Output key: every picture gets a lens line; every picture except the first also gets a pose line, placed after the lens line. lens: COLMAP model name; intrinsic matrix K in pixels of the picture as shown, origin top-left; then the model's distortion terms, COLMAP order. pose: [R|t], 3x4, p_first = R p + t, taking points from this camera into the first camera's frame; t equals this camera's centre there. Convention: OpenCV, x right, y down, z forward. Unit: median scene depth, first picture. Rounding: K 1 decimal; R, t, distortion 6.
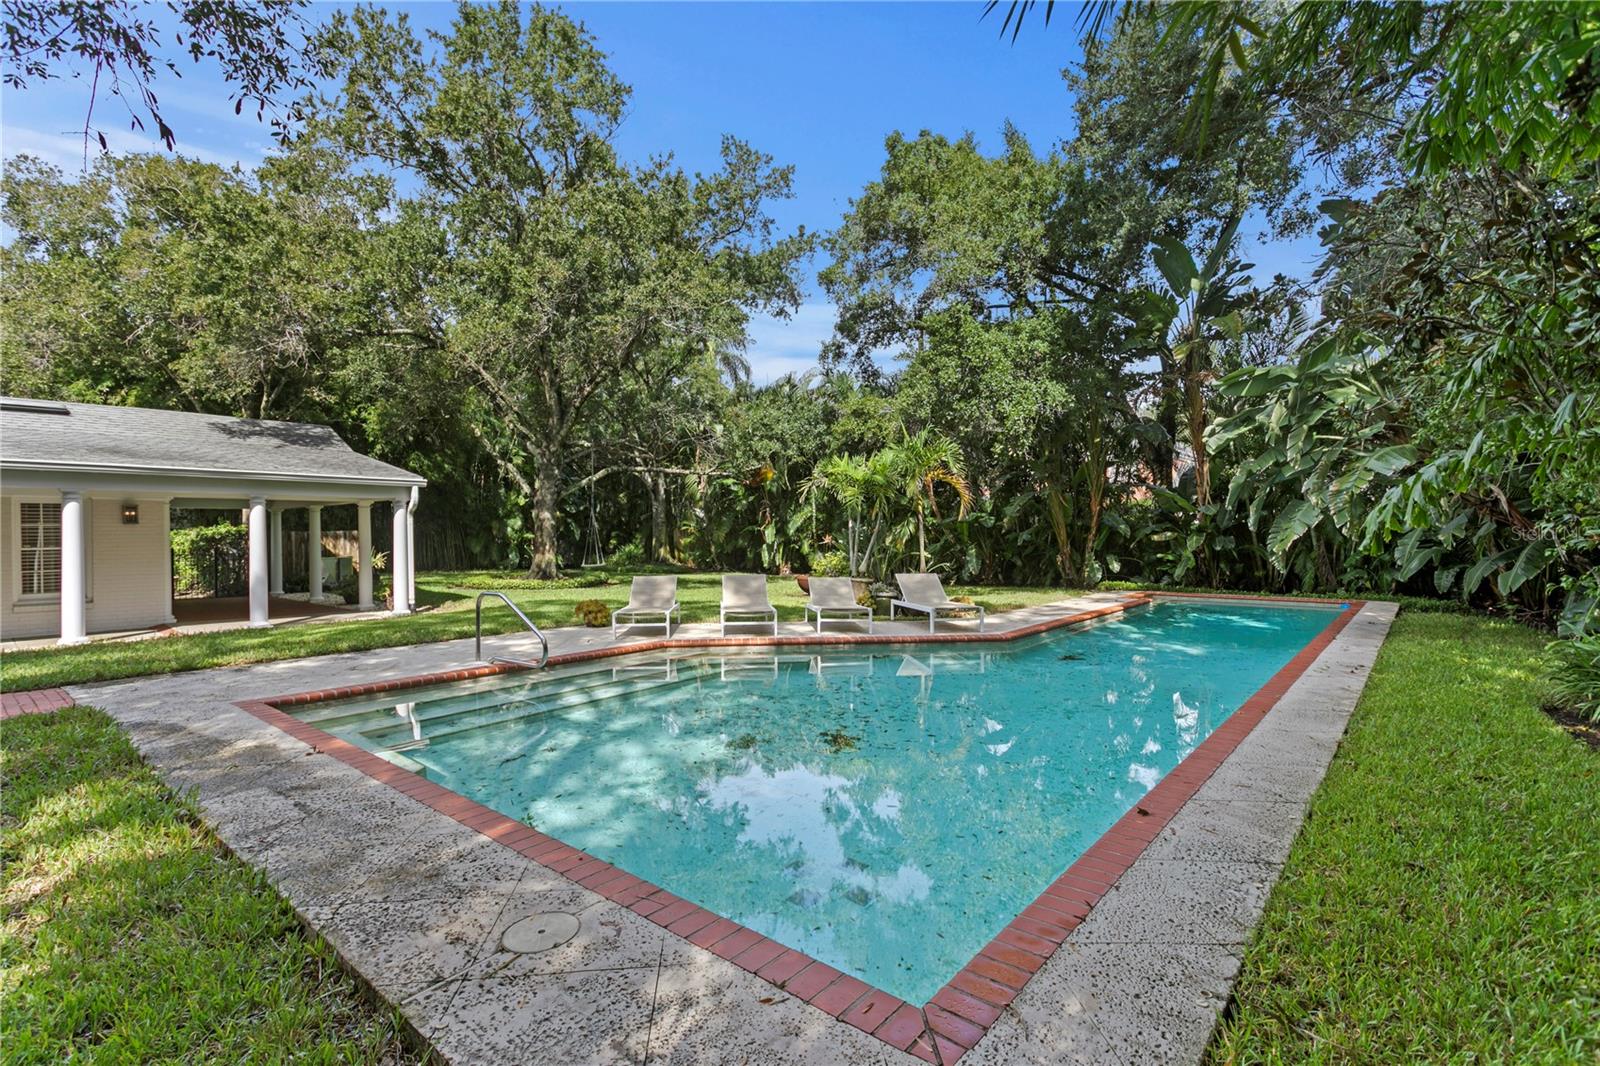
lens RADIAL K [[764.7, 0, 796.2], [0, 764.7, 530.7], [0, 0, 1]] dist [0.005548, 0.000045]
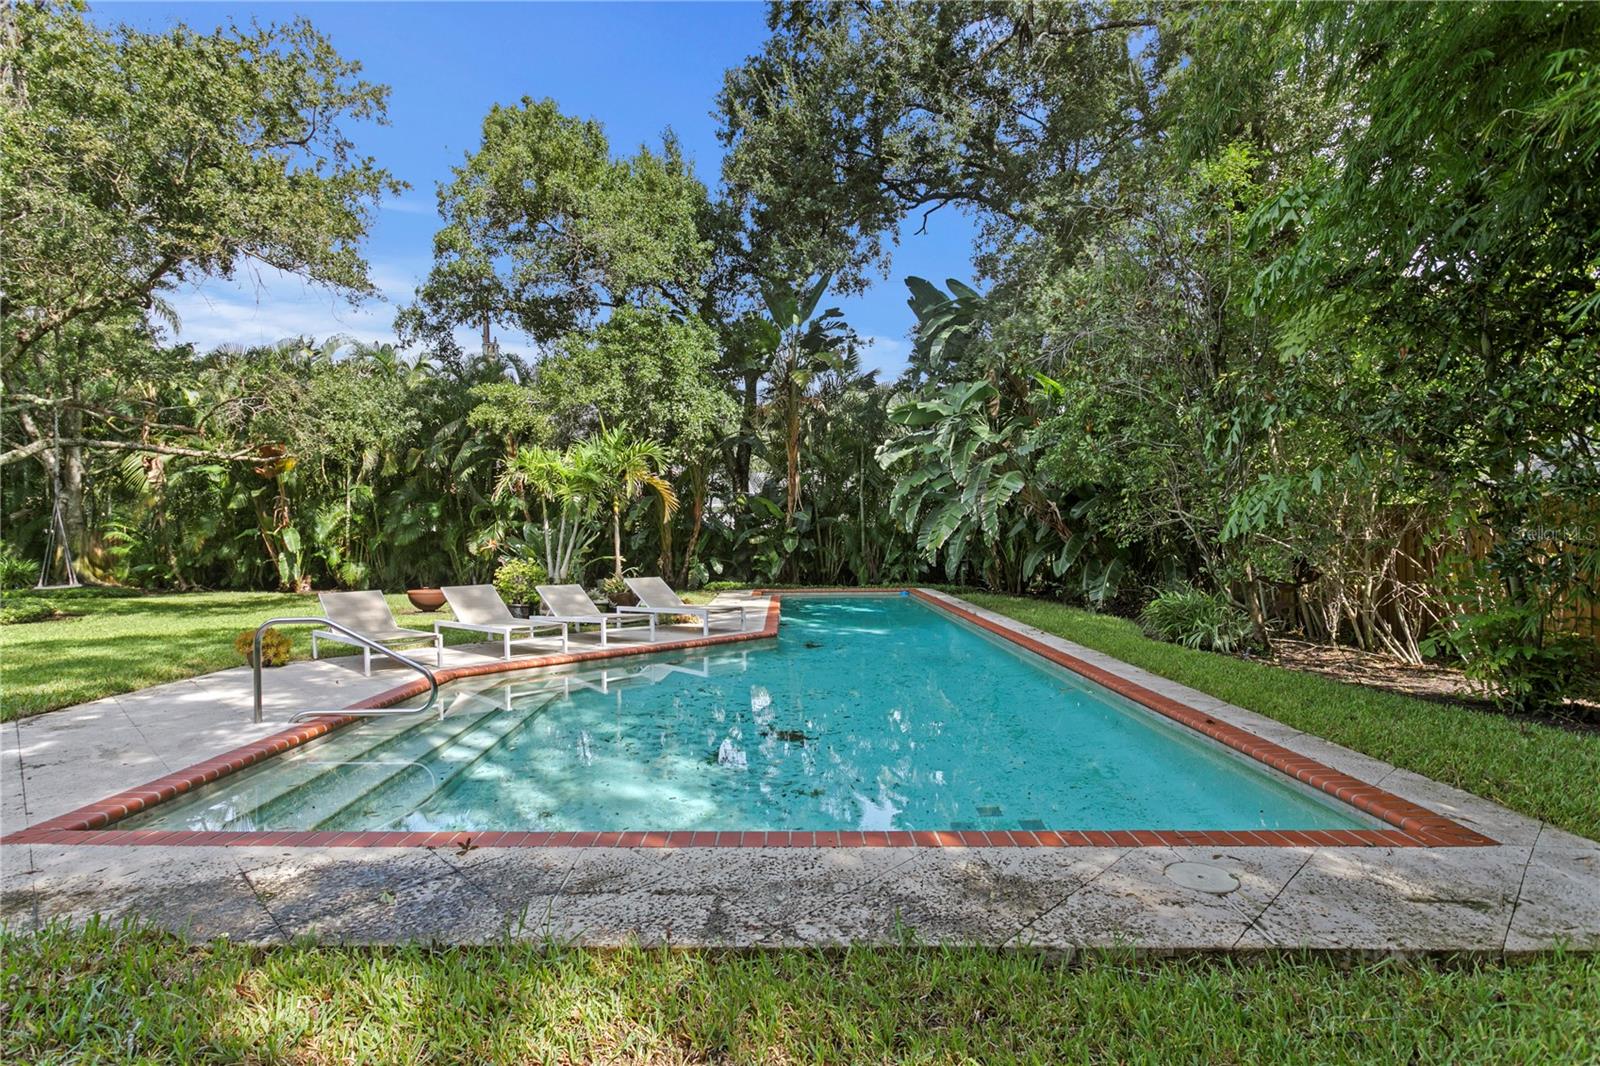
lens RADIAL K [[803.3, 0, 792.1], [0, 803.3, 534.3], [0, 0, 1]] dist [0.003001, -0.000834]
pose [[0.765275, 0.000440, 0.643703, -0.235455], [0.002354, 0.999991, -0.003483, 0.003736], [-0.643699, 0.004181, 0.765268, 0.073553]]
